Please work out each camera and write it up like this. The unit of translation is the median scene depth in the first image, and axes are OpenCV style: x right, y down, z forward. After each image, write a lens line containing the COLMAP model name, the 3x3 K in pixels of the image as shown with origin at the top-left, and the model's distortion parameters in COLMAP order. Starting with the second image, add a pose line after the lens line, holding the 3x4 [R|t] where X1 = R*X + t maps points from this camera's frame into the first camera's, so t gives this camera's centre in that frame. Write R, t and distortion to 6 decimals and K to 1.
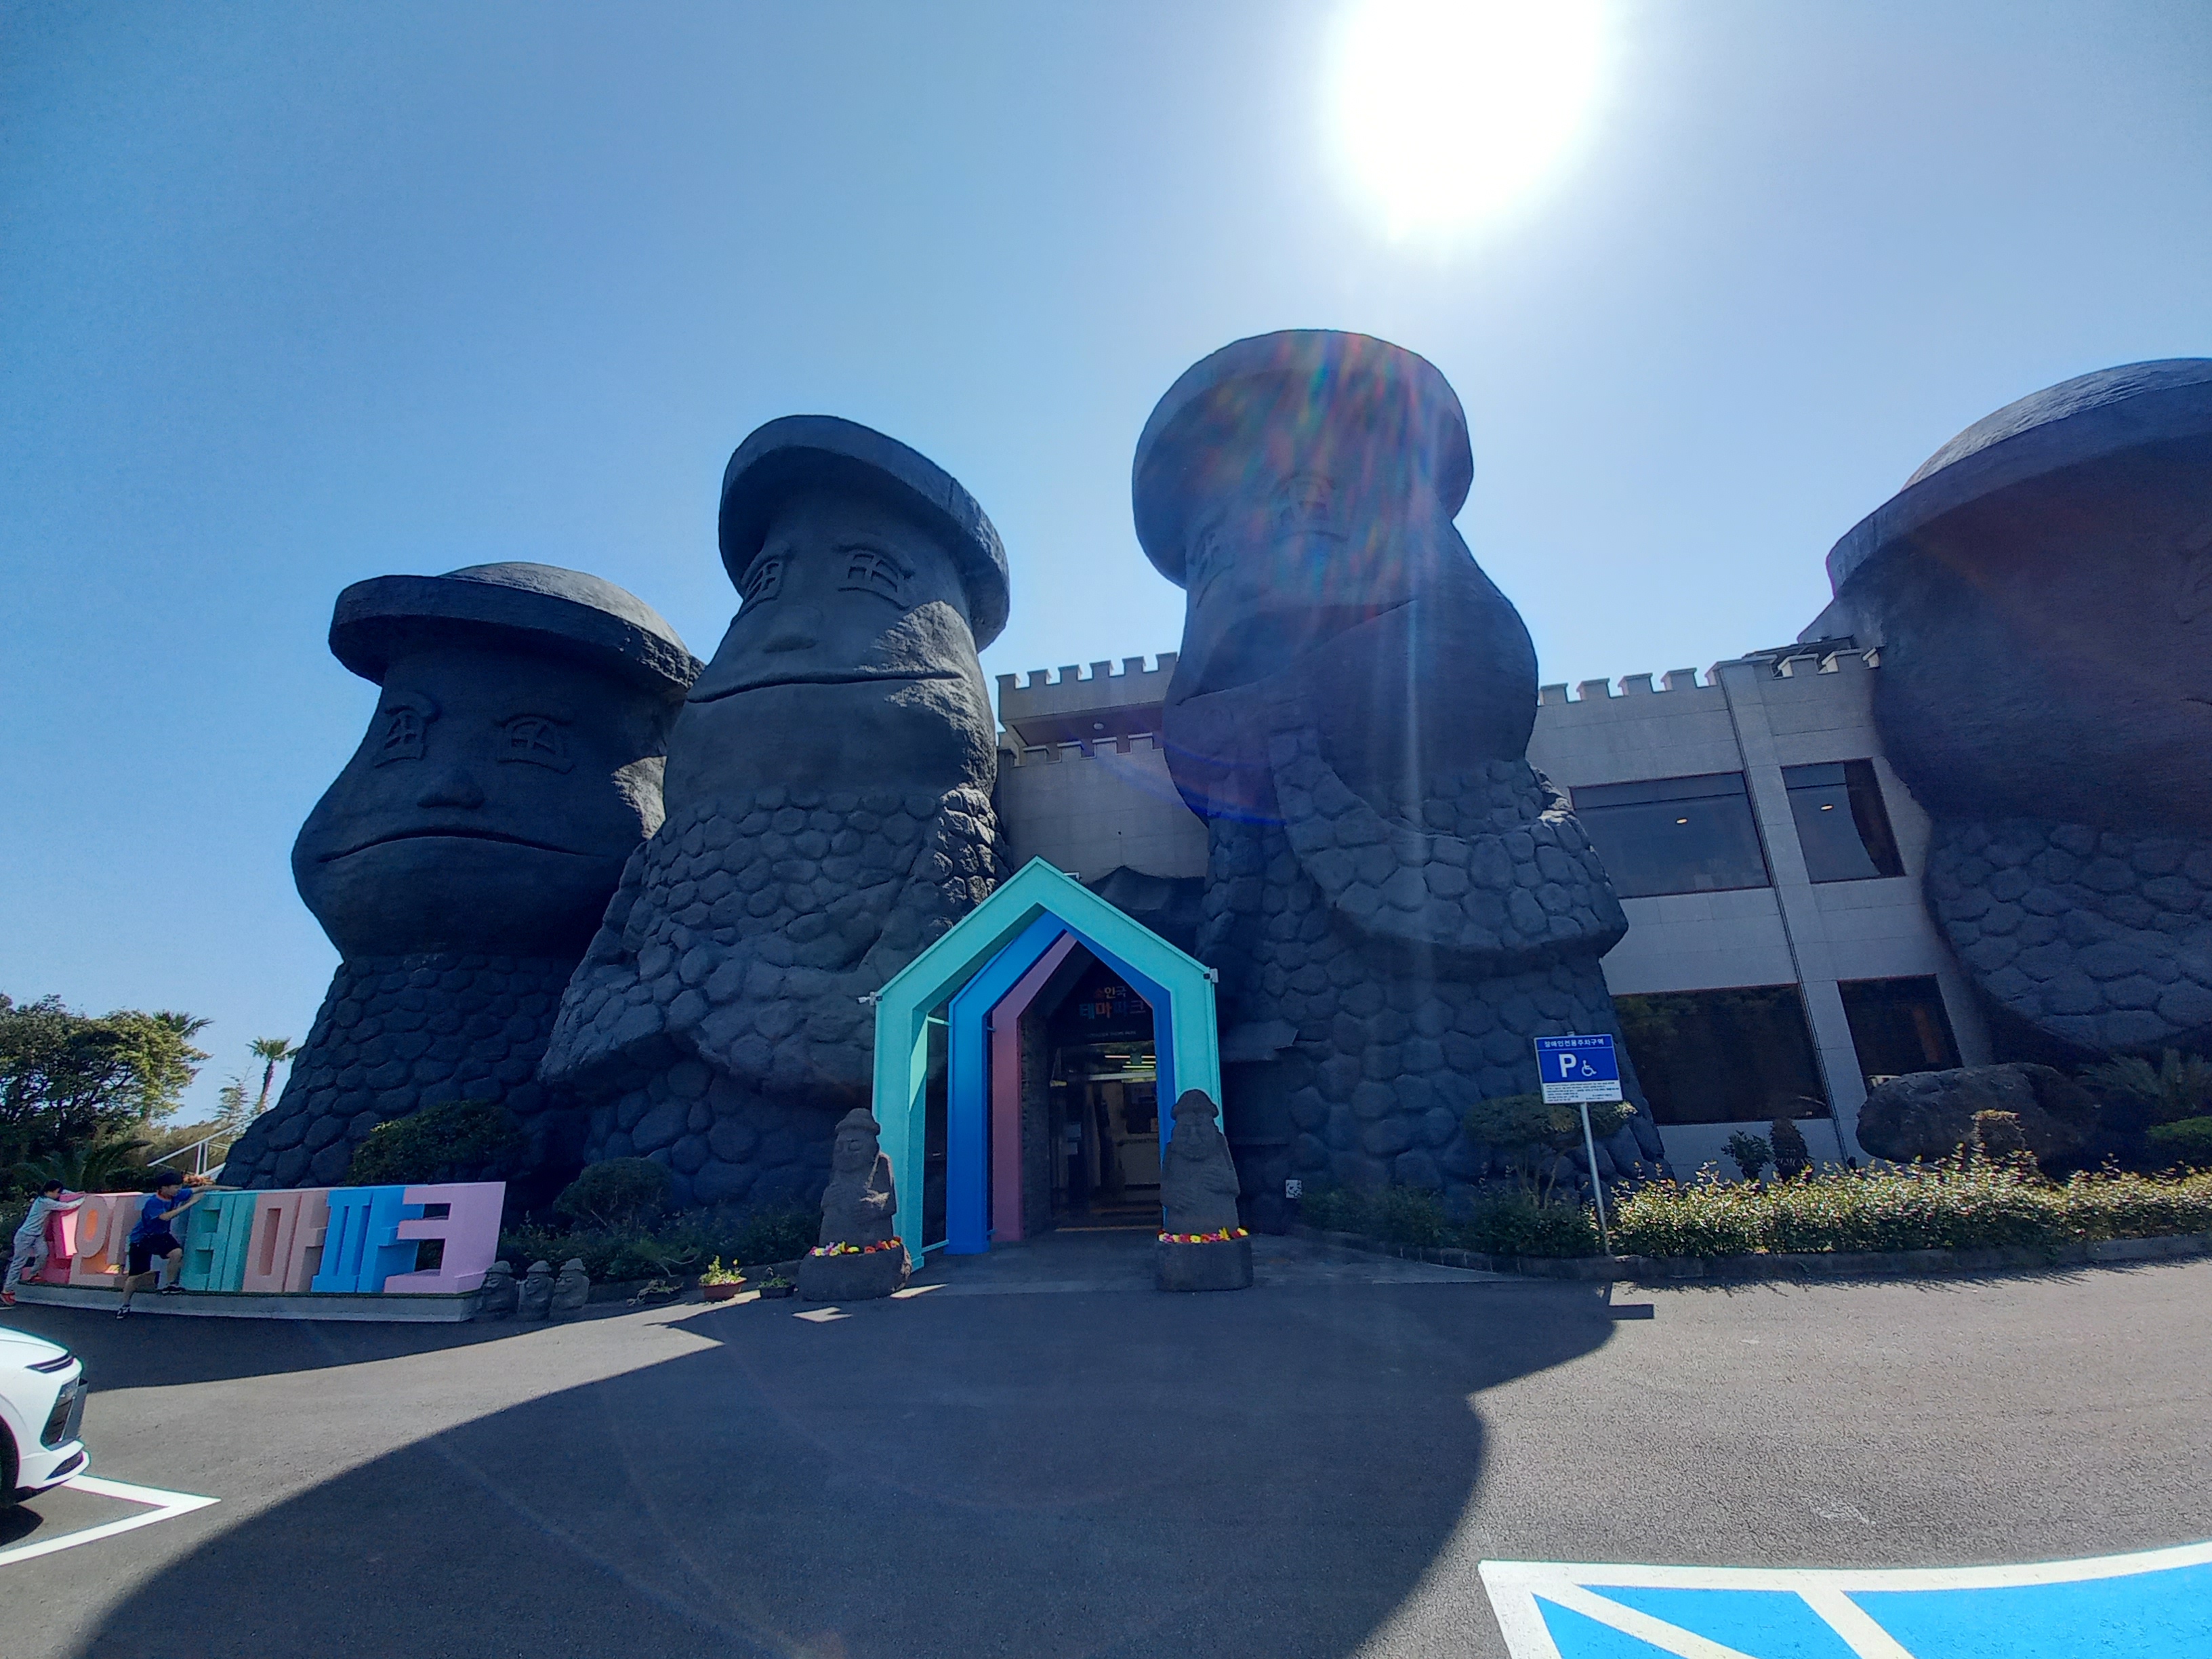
lens RADIAL K [[876.8, 0, 1142.4], [0, 876.8, 864.8], [0, 0, 1]] dist [-0.001115, -0.000041]
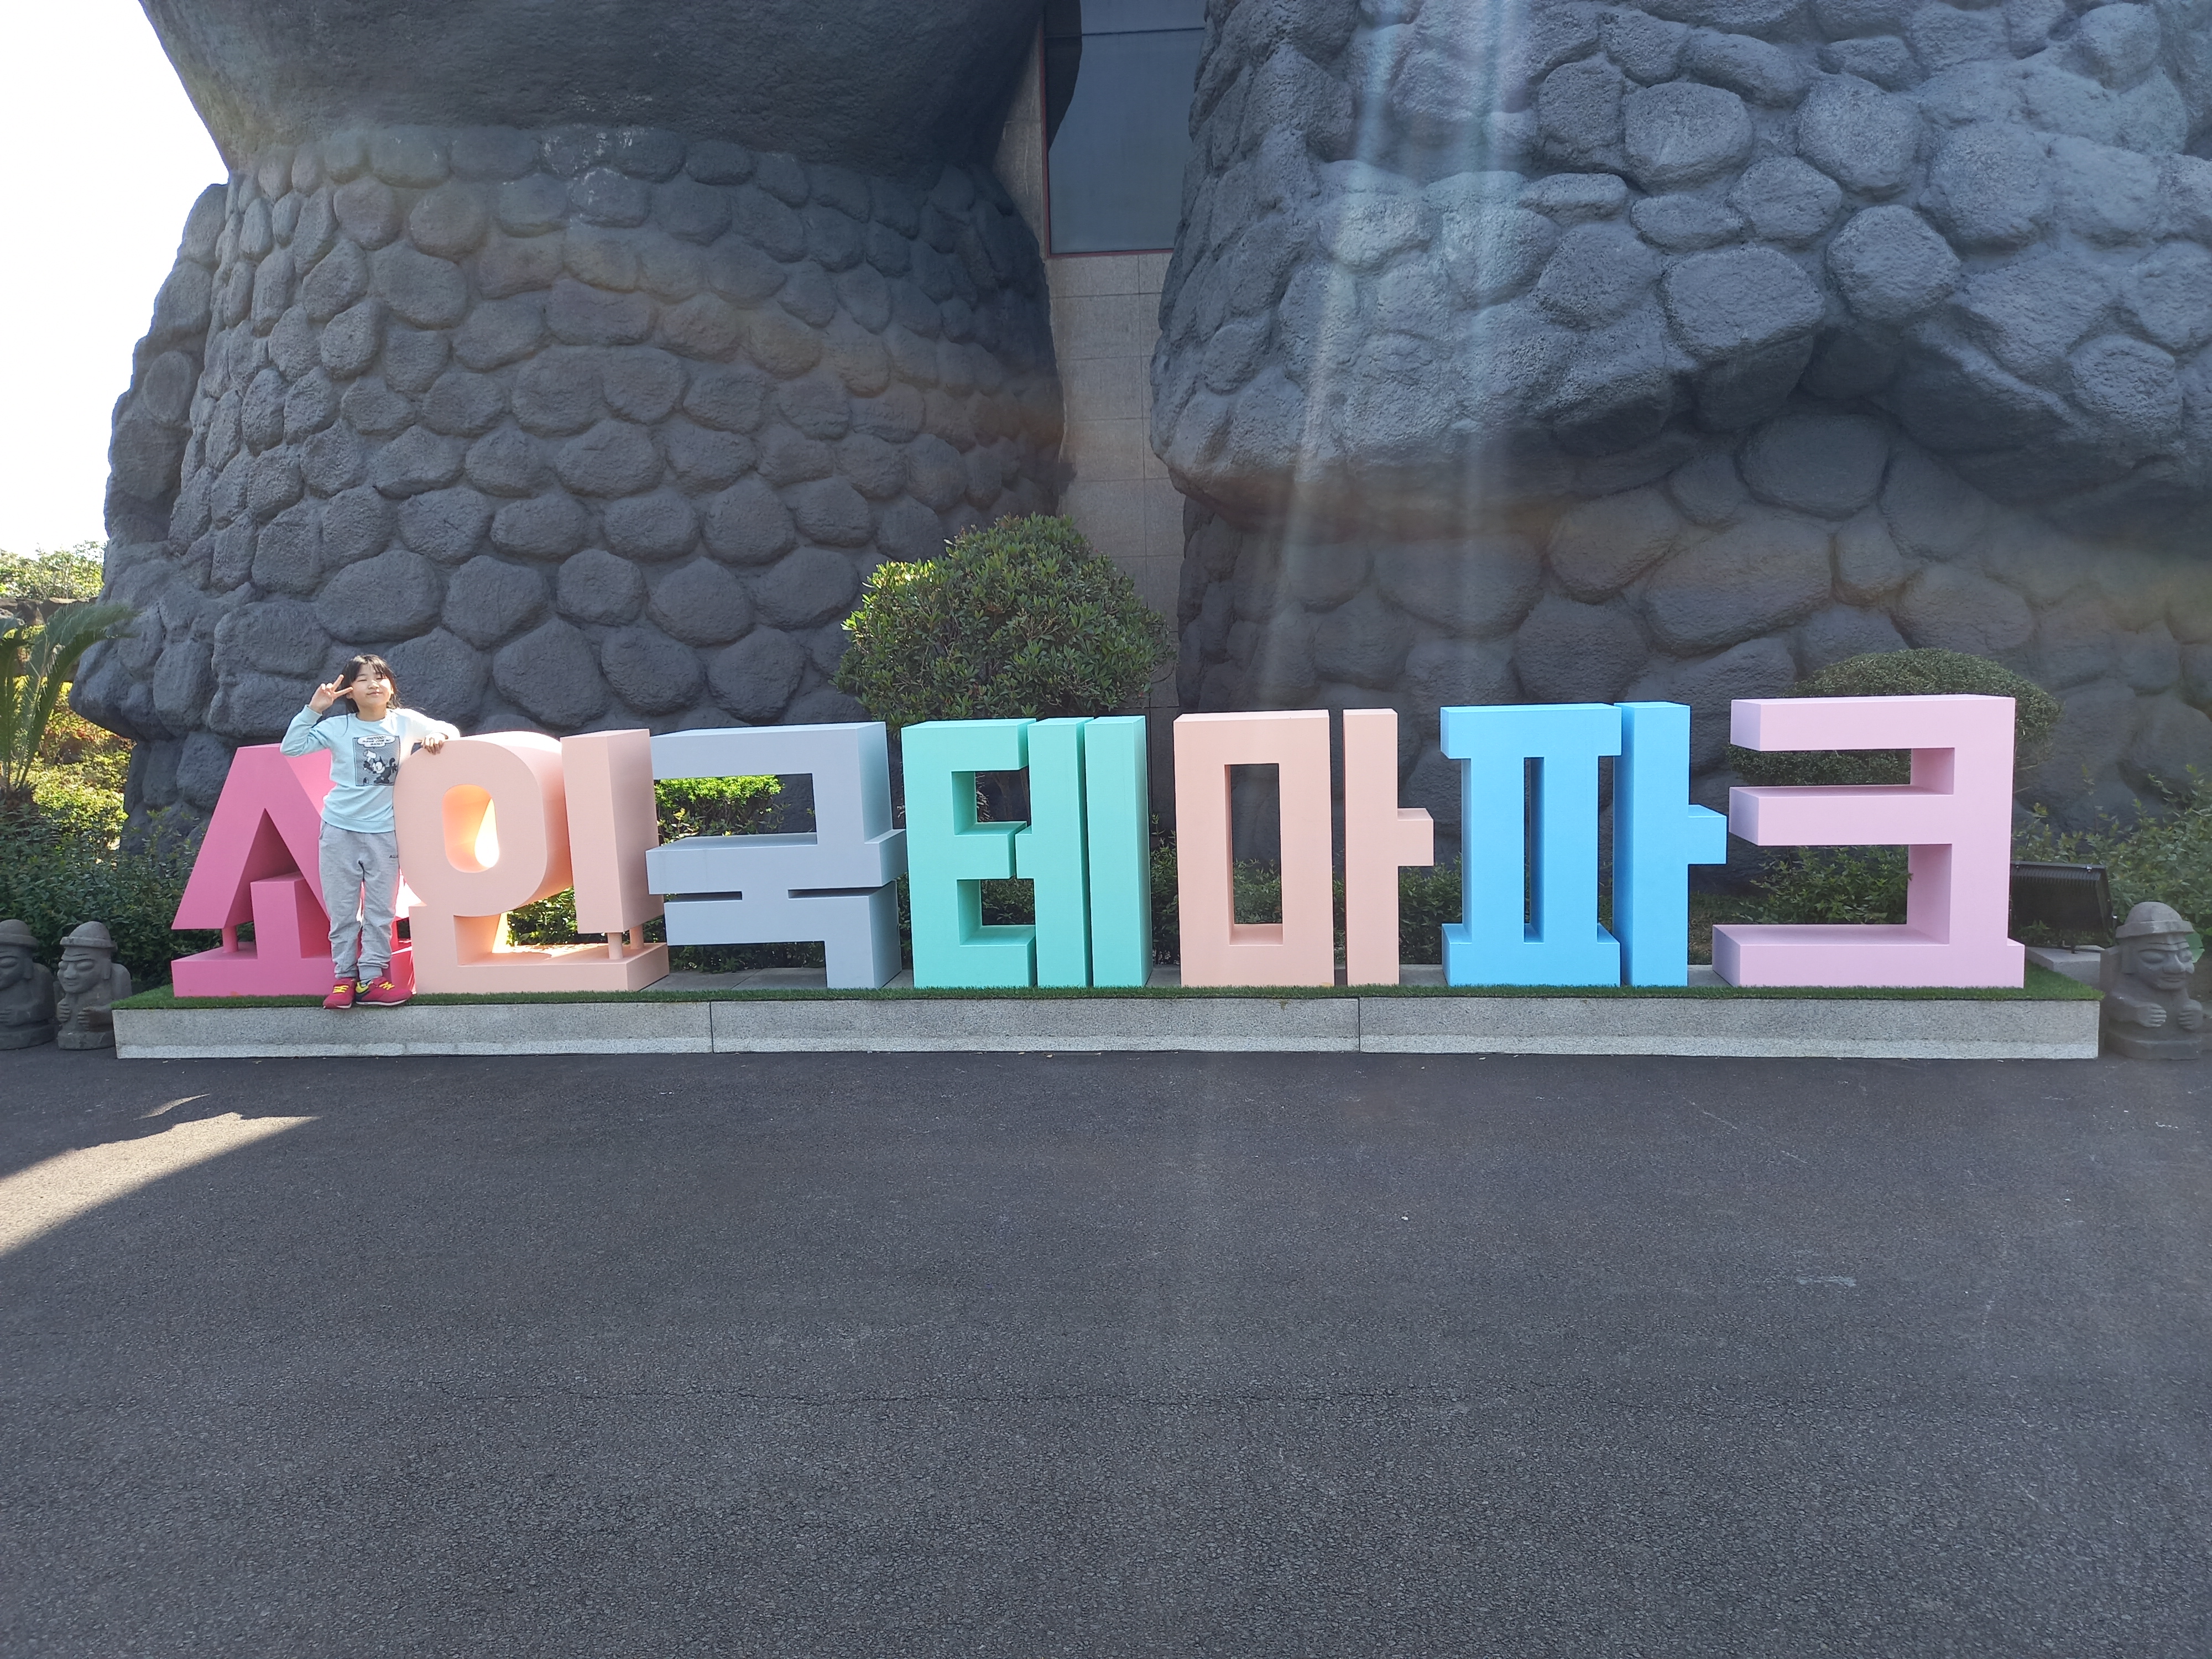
lens RADIAL K [[1615.1, 0, 1102.3], [0, 1615.1, 824.2], [0, 0, 1]] dist [0.054598, -0.050345]
pose [[0.993508, 0.008881, 0.113412, -0.828992], [-0.049485, 0.931422, 0.360562, 0.140061], [-0.102432, -0.363833, 0.925815, 0.301994]]
